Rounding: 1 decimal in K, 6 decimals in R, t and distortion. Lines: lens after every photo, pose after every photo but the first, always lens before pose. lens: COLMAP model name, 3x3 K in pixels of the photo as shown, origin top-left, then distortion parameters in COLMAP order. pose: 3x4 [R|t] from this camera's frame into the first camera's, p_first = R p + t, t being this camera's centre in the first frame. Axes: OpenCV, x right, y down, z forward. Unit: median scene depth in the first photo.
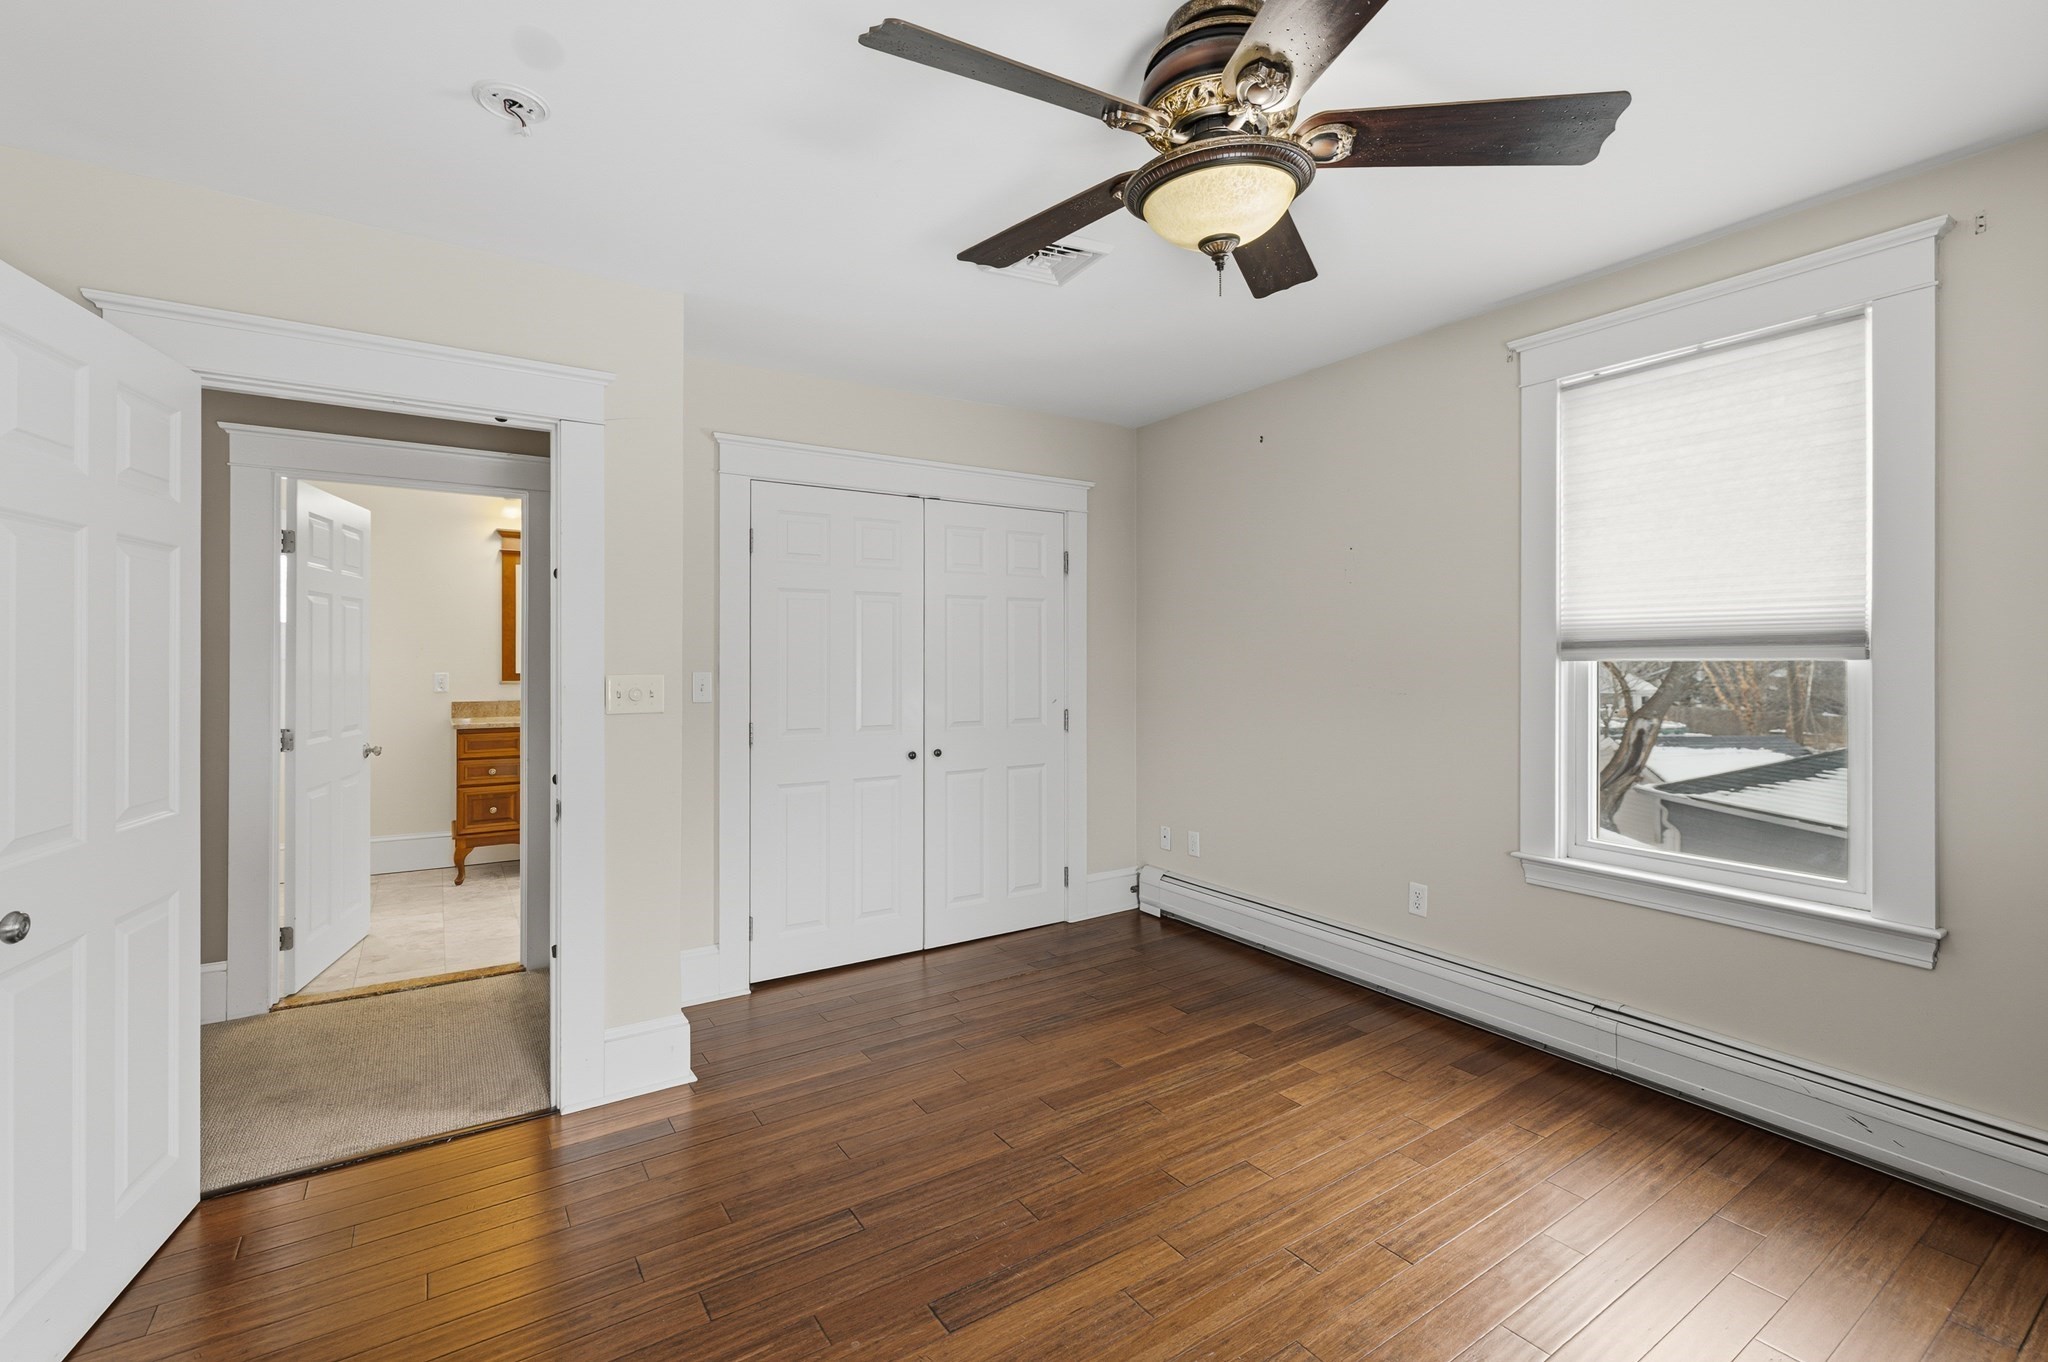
lens RADIAL K [[887.6, 0, 1009.2], [0, 887.6, 659.7], [0, 0, 1]] dist [0.003039, 0.001135]
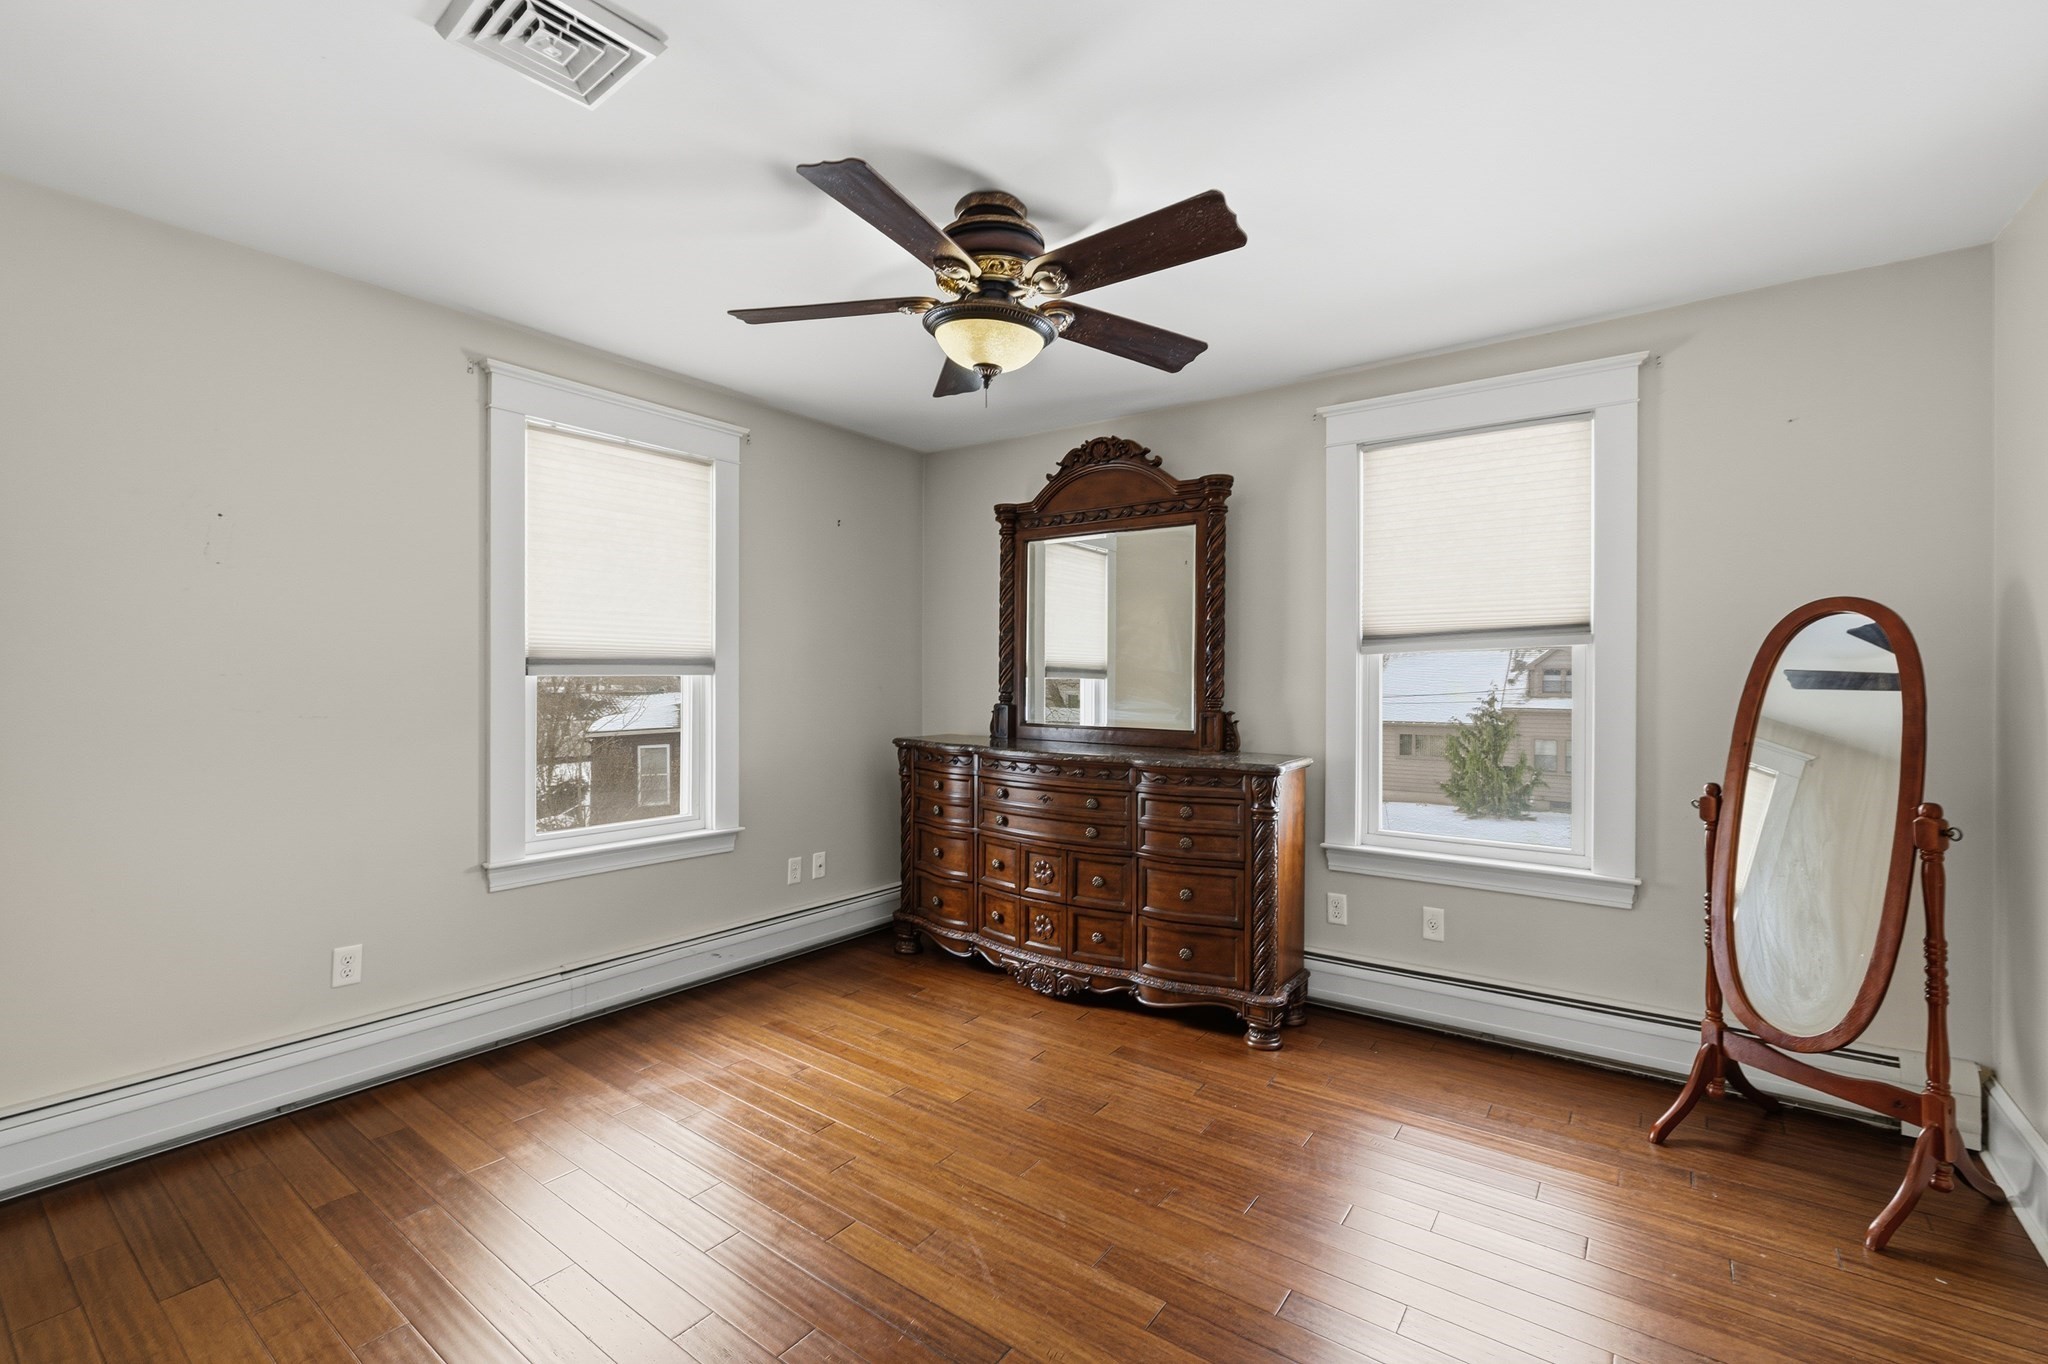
lens RADIAL K [[887.6, 0, 1010.3], [0, 887.6, 685.8], [0, 0, 1]] dist [0.003039, 0.001135]
pose [[-0.337121, -0.003225, 0.941456, -0.615720], [0.003521, 0.999983, 0.004687, 0.011462], [-0.941455, 0.004895, -0.337104, 0.826604]]
